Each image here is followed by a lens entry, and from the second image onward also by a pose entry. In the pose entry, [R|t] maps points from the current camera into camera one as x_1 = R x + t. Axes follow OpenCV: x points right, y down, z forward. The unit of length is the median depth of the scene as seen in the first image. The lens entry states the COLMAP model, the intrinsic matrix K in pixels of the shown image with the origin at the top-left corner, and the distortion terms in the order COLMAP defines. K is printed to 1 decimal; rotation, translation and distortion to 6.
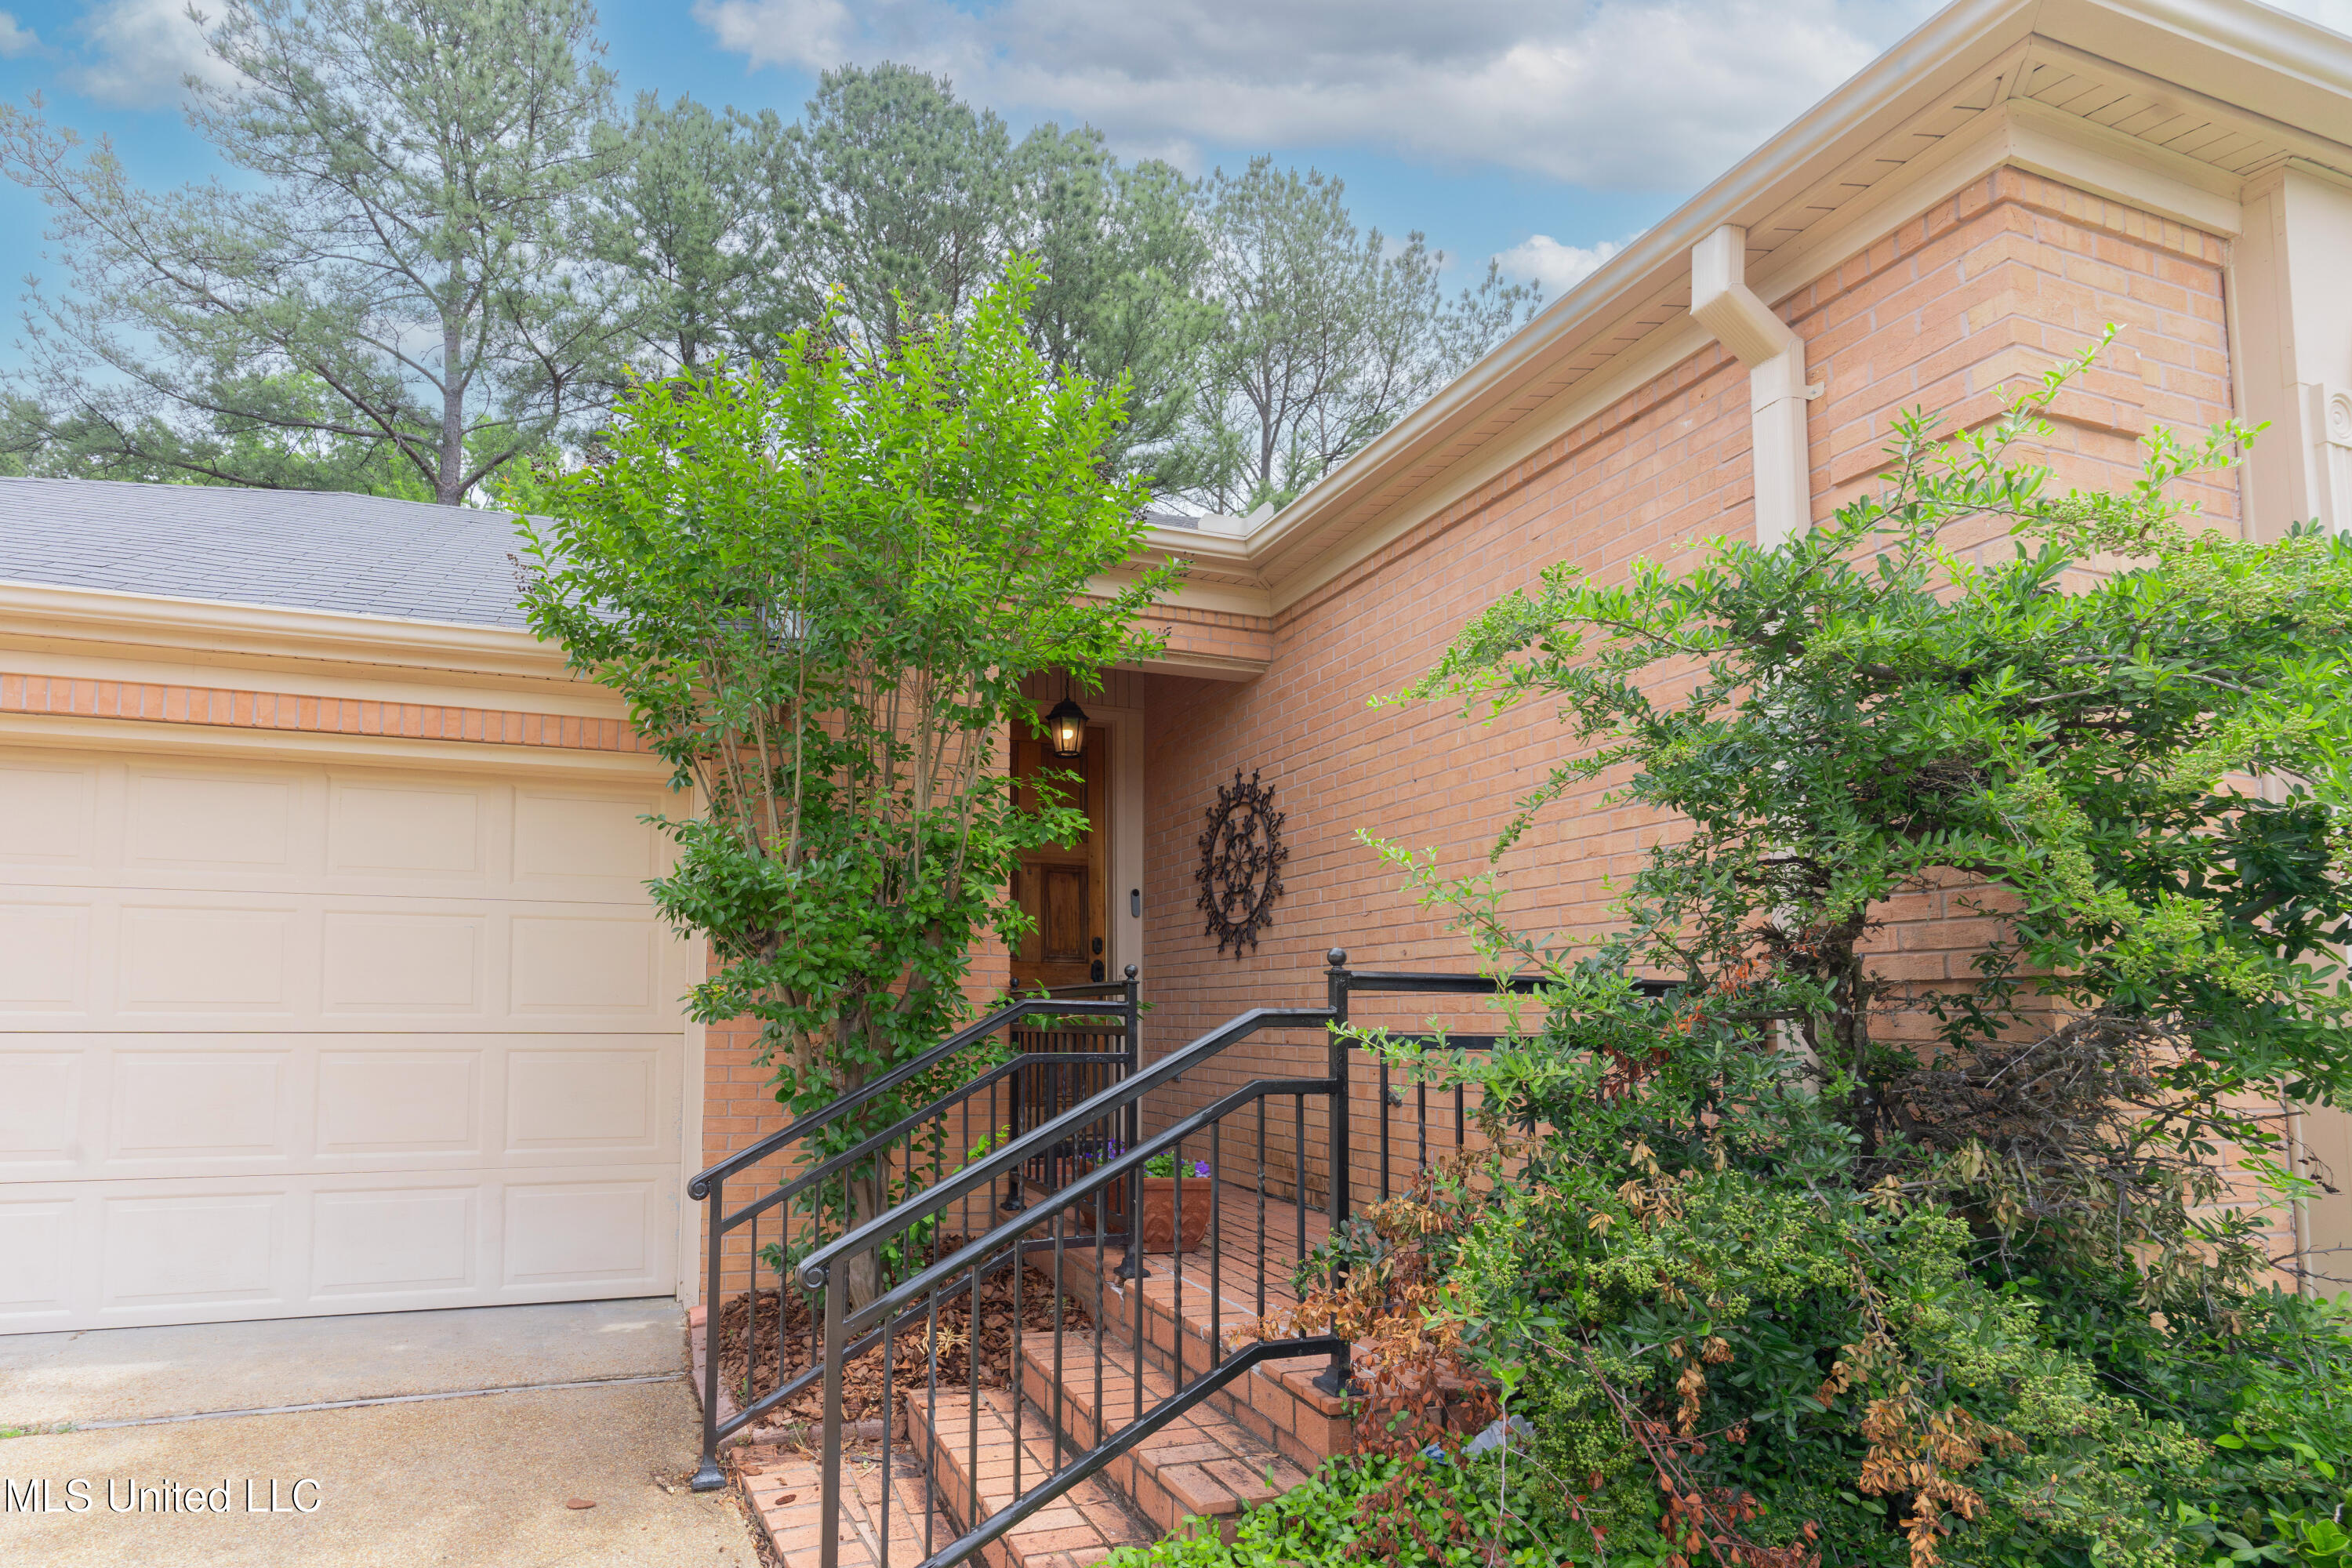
lens RADIAL K [[1242.9, 0, 1034.3], [0, 1242.9, 918.7], [0, 0, 1]] dist [-0.001569, 0.001546]
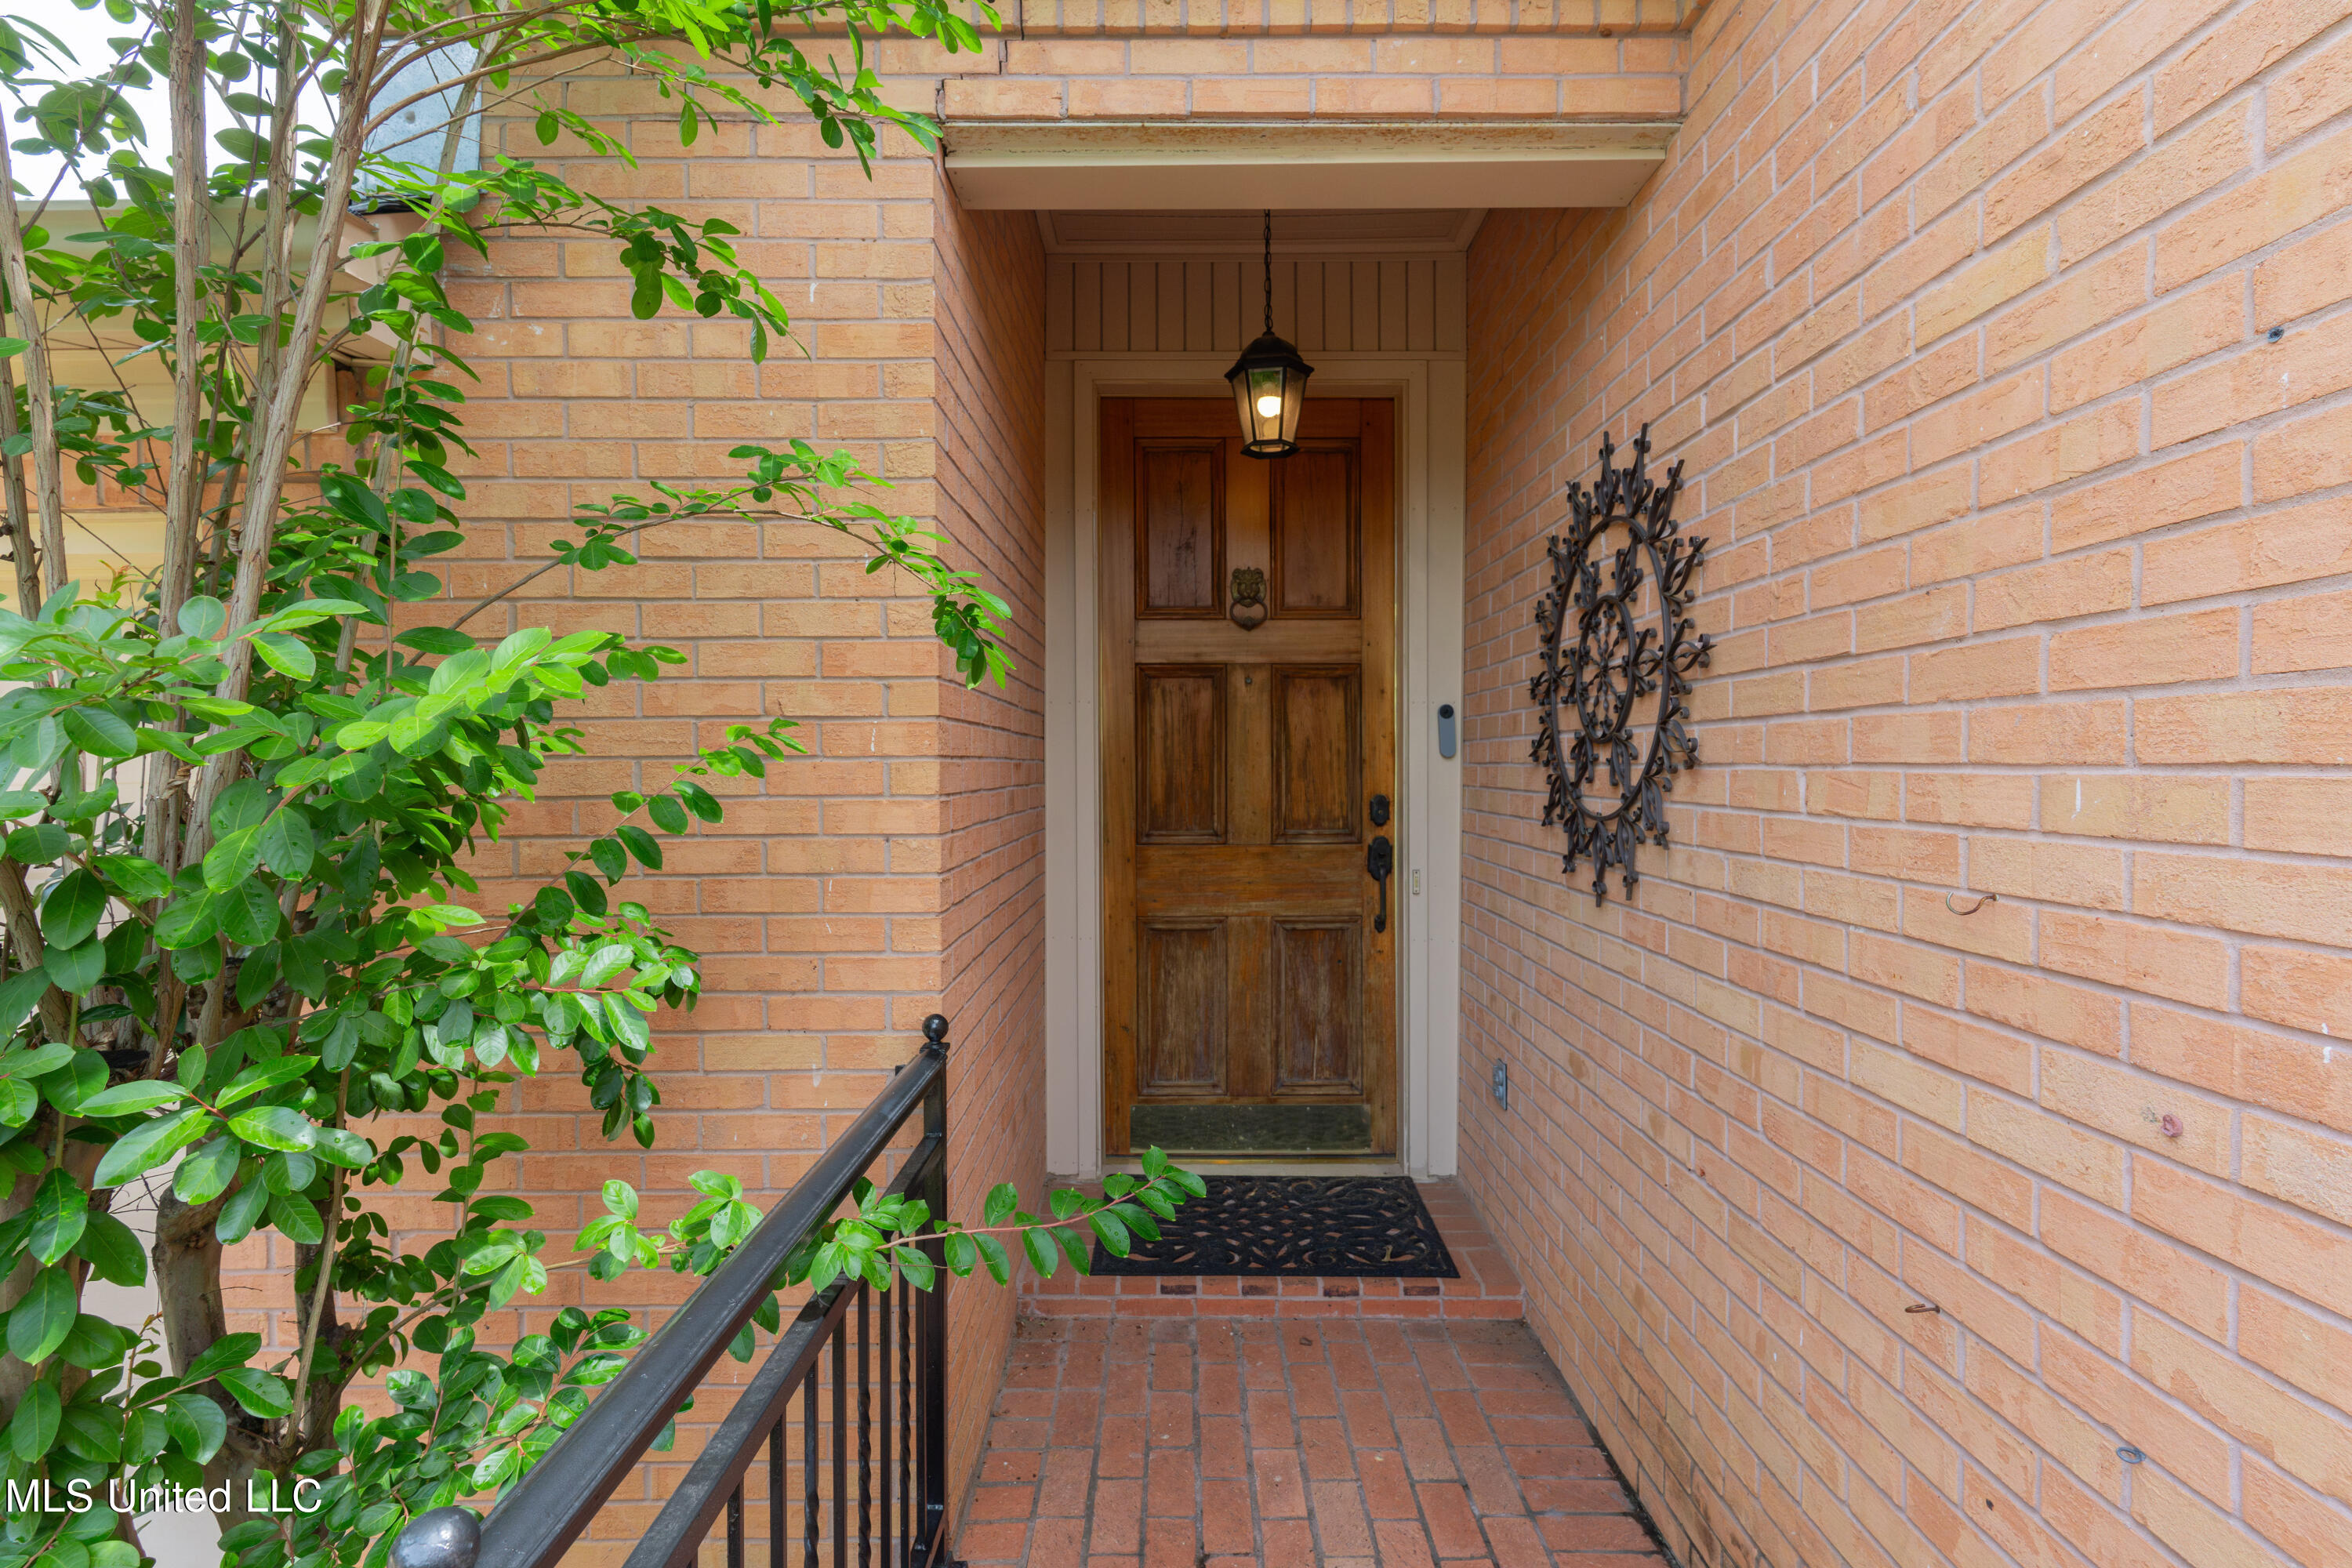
lens RADIAL K [[1169.6, 0, 1176.0], [0, 1169.6, 784.0], [0, 0, 1]] dist [0.000014, 0.000079]
pose [[0.949167, 0.000498, -0.314774, 0.272585], [0.030415, 0.995175, 0.093288, -0.084584], [0.313301, -0.098120, 0.944571, 1.054671]]
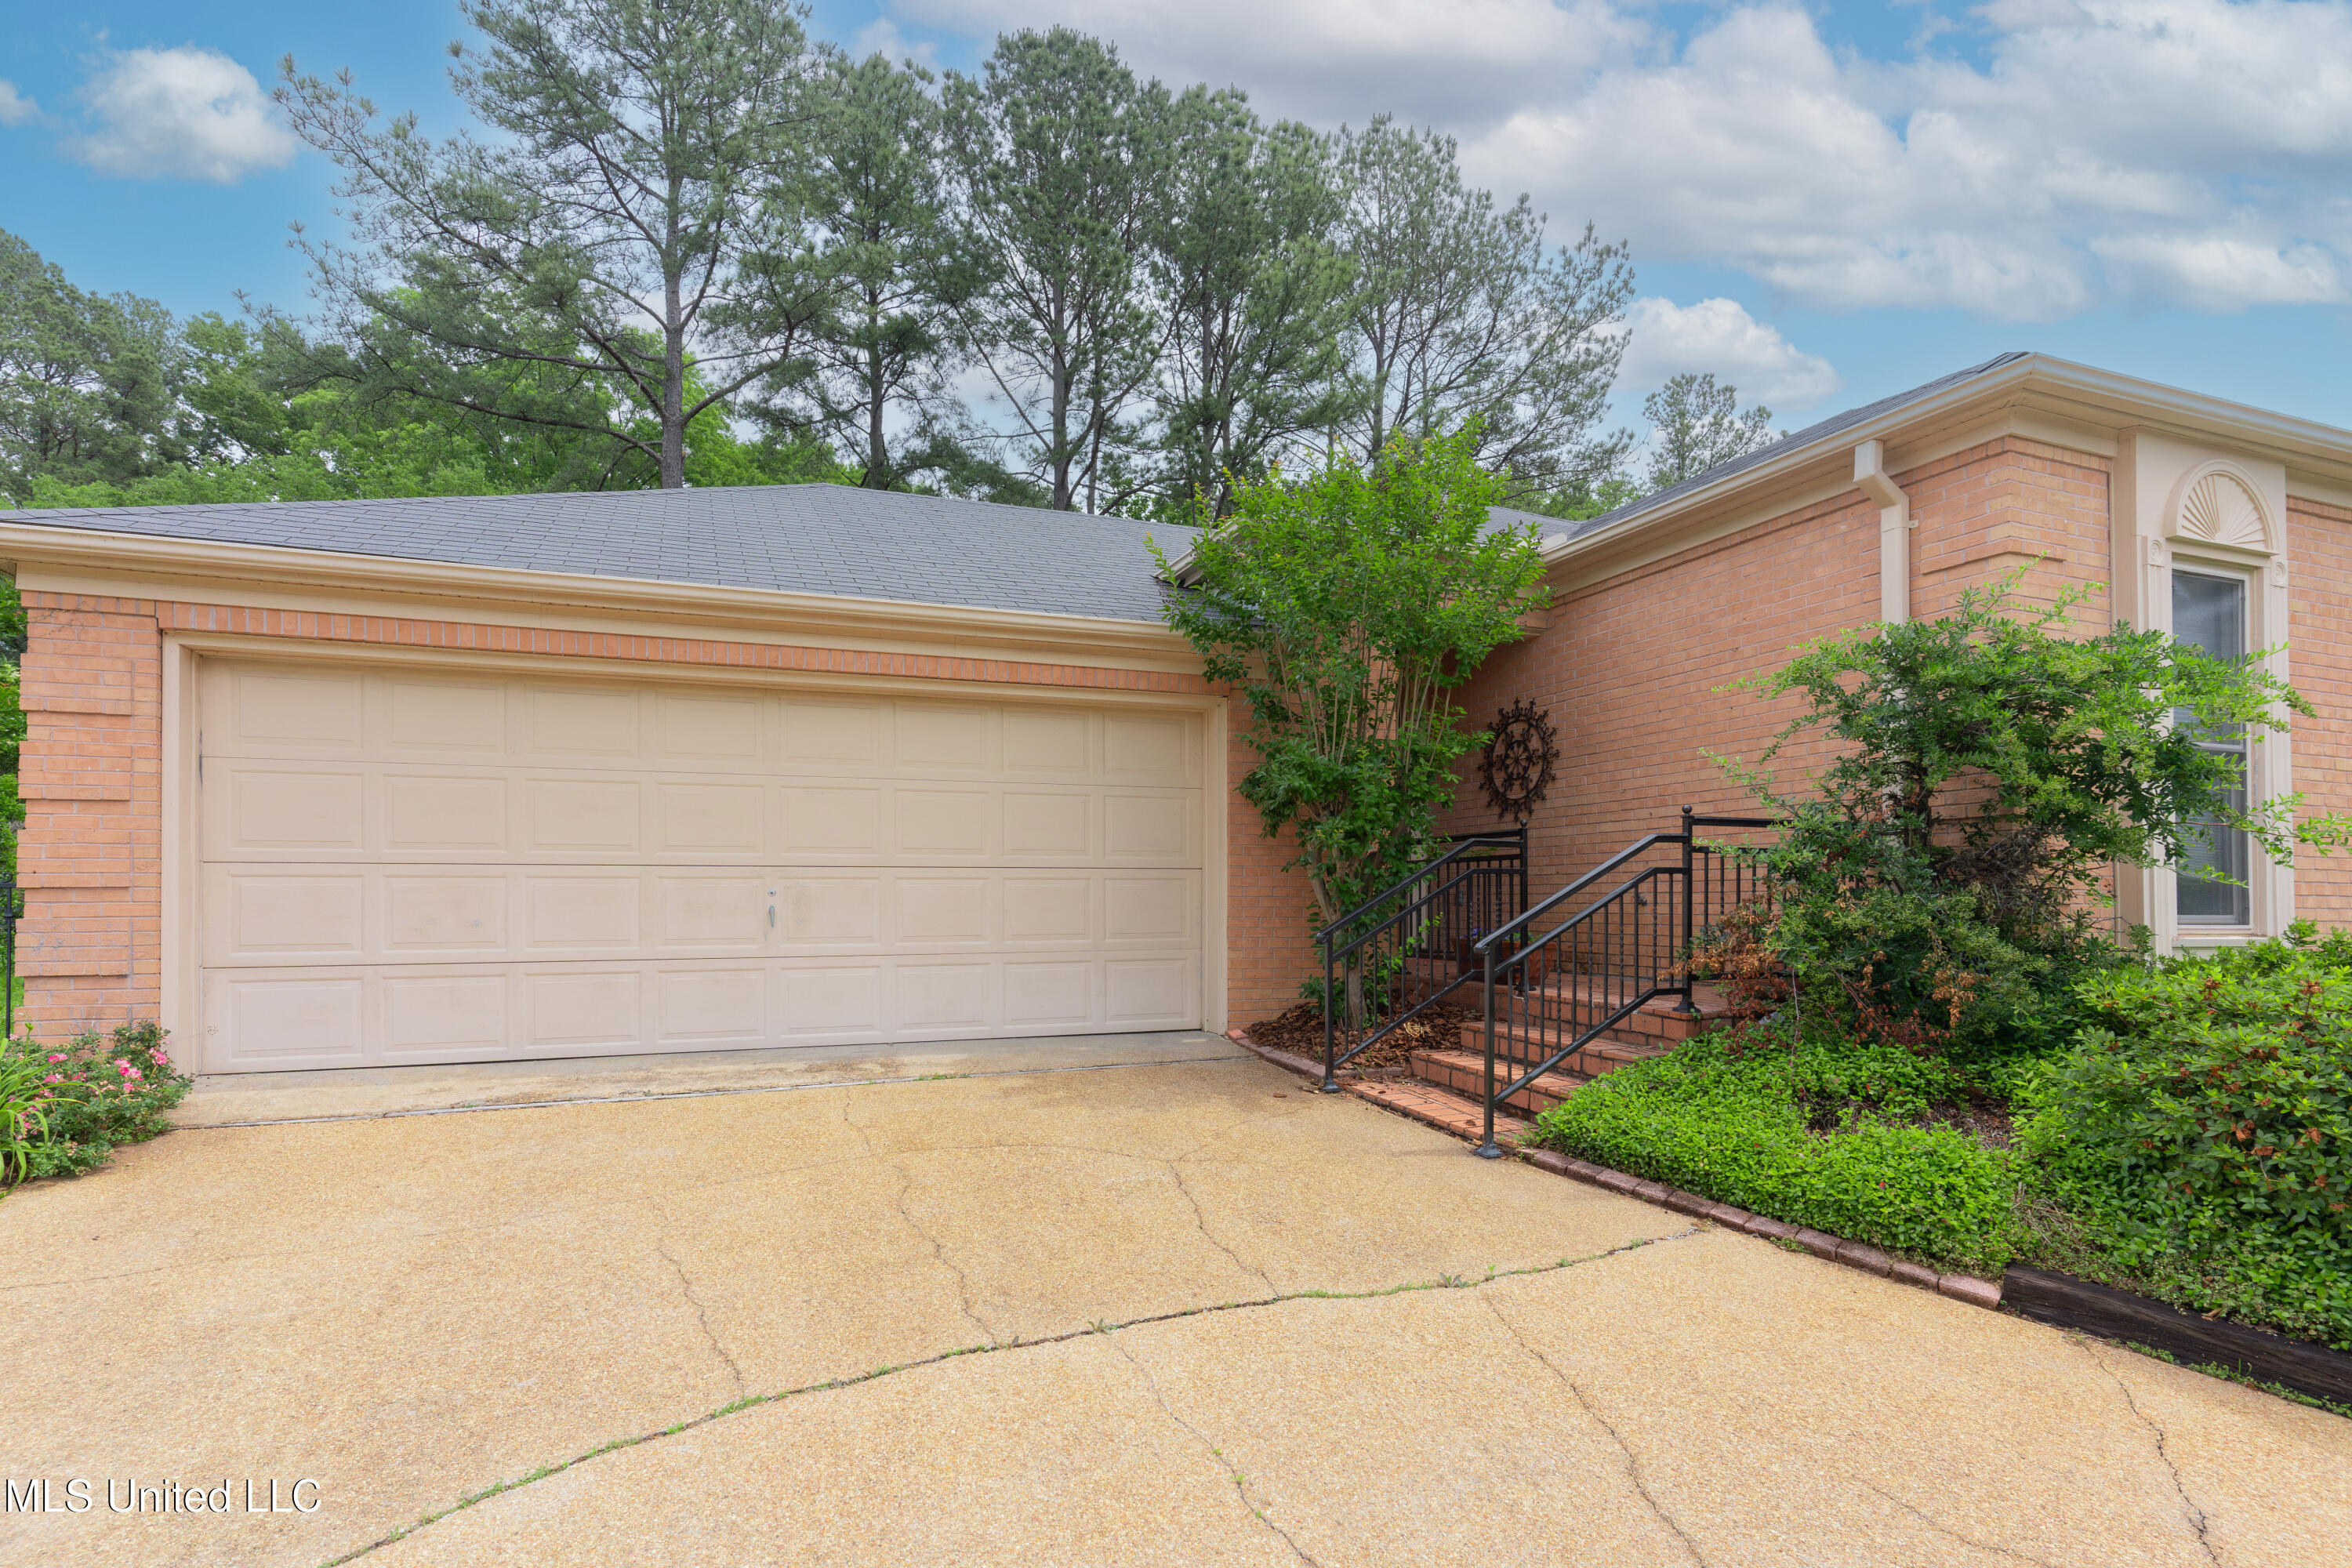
lens RADIAL K [[1180.1, 0, 1173.6], [0, 1180.1, 890.9], [0, 0, 1]] dist [-0.000268, 0.000125]
pose [[0.998326, -0.009932, 0.056973, -0.617145], [0.005782, 0.997347, 0.072562, 0.015807], [-0.057542, -0.072111, 0.995735, -0.789430]]
